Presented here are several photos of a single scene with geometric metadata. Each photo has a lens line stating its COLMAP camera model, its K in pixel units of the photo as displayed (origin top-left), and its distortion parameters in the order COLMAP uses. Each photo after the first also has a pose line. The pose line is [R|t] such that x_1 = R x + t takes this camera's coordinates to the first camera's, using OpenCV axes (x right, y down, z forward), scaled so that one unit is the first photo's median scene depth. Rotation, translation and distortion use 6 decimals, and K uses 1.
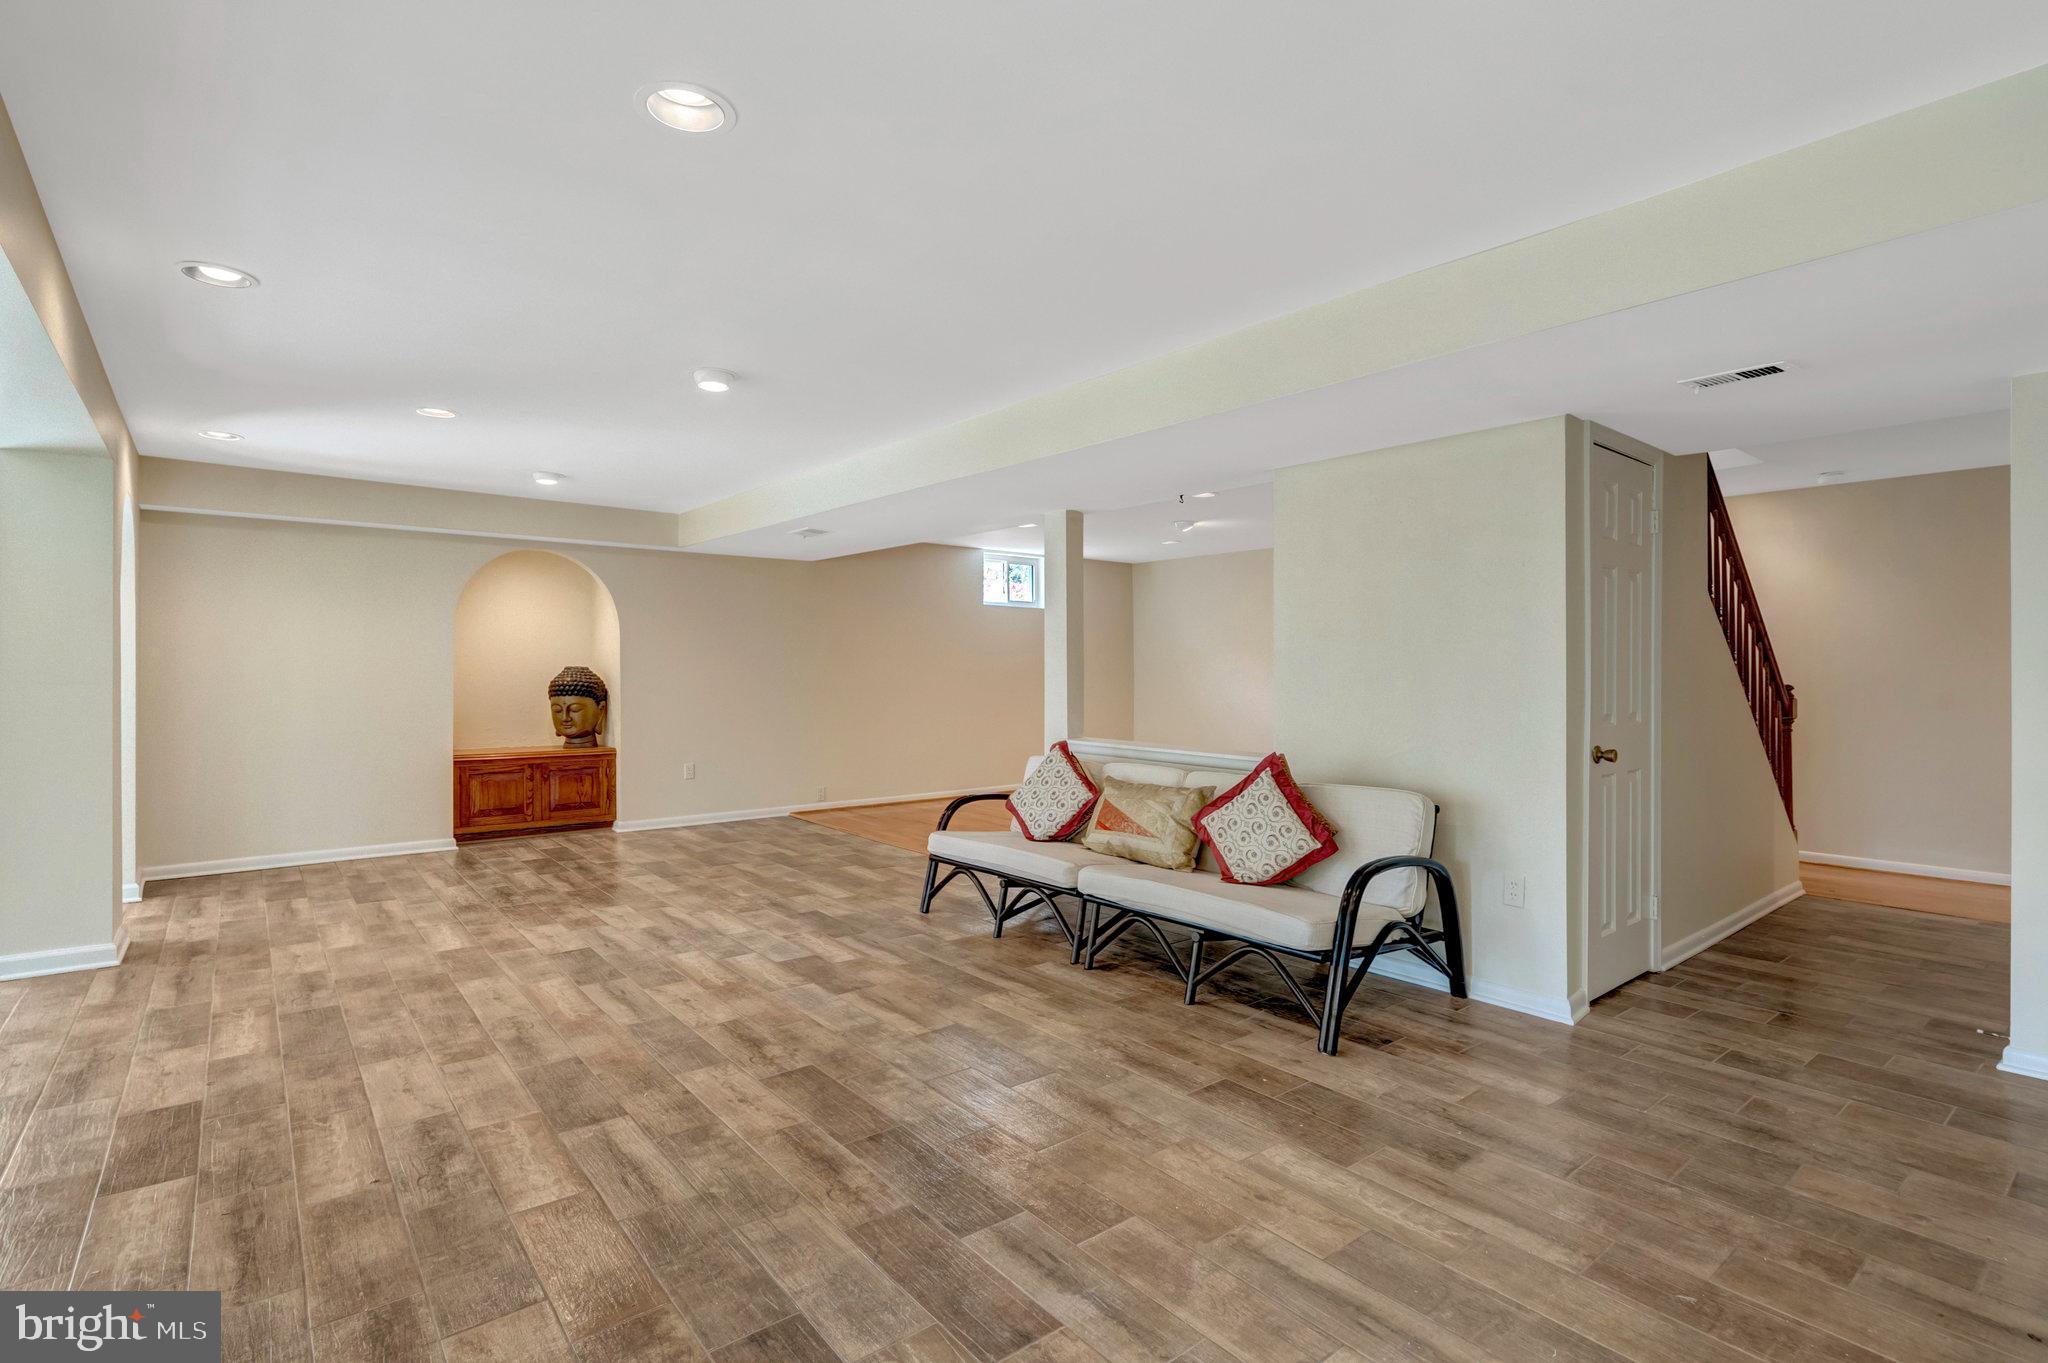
lens RADIAL K [[964.2, 0, 989.4], [0, 964.2, 672.4], [0, 0, 1]] dist [-0.013925, 0.000169]
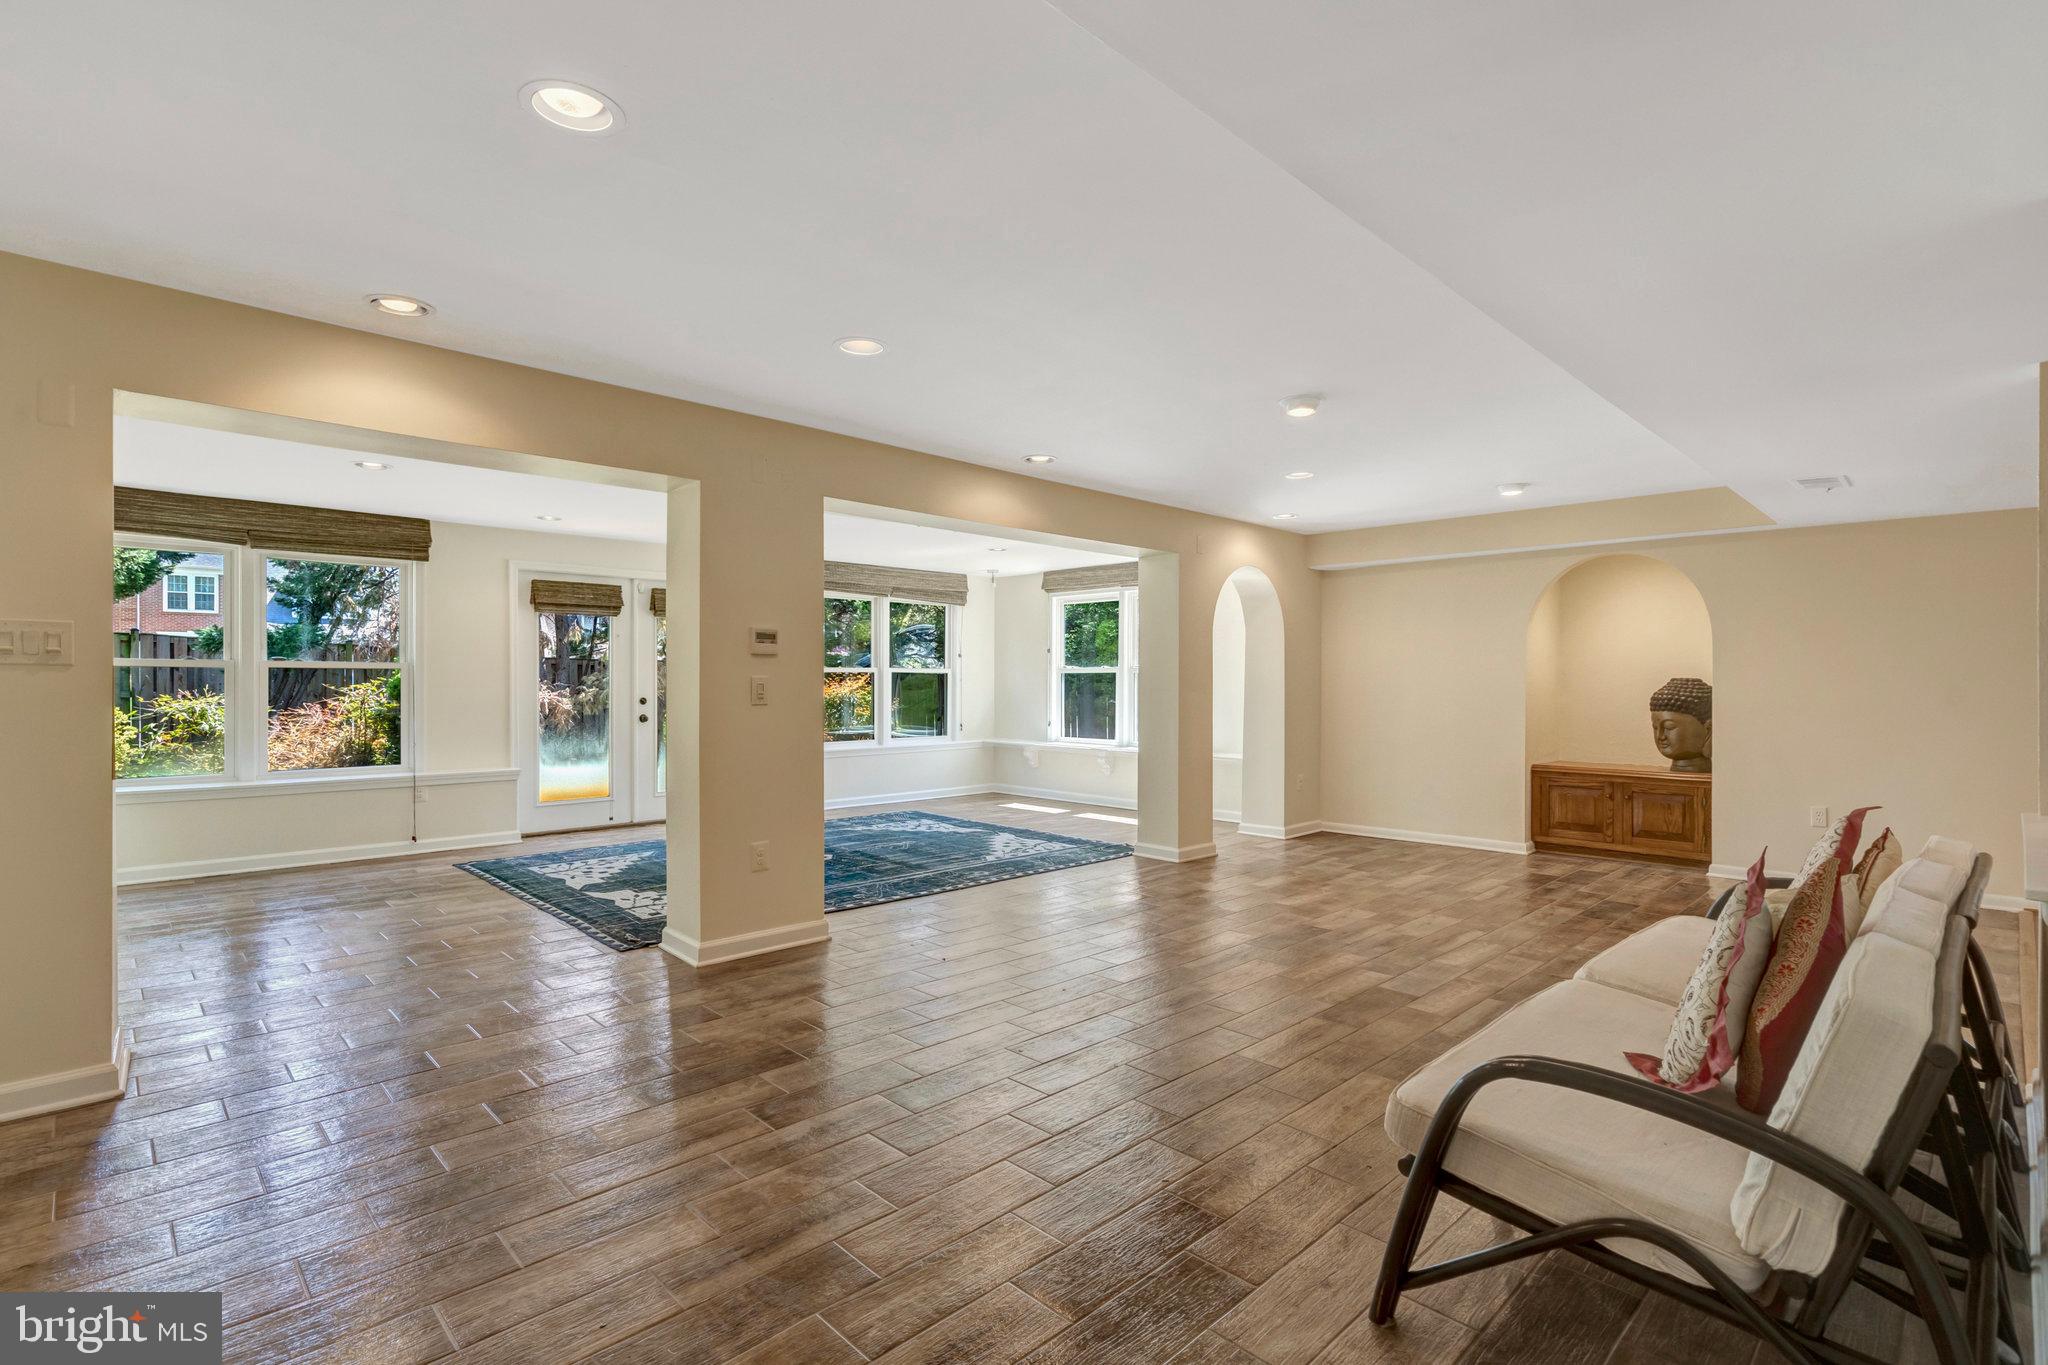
lens RADIAL K [[964.2, 0, 989.4], [0, 964.2, 673.4], [0, 0, 1]] dist [-0.013925, 0.000169]
pose [[0.089418, -0.010613, -0.995938, 0.412695], [-0.004385, 0.999929, -0.011049, 0.002212], [0.995985, 0.005355, 0.089365, 0.315107]]
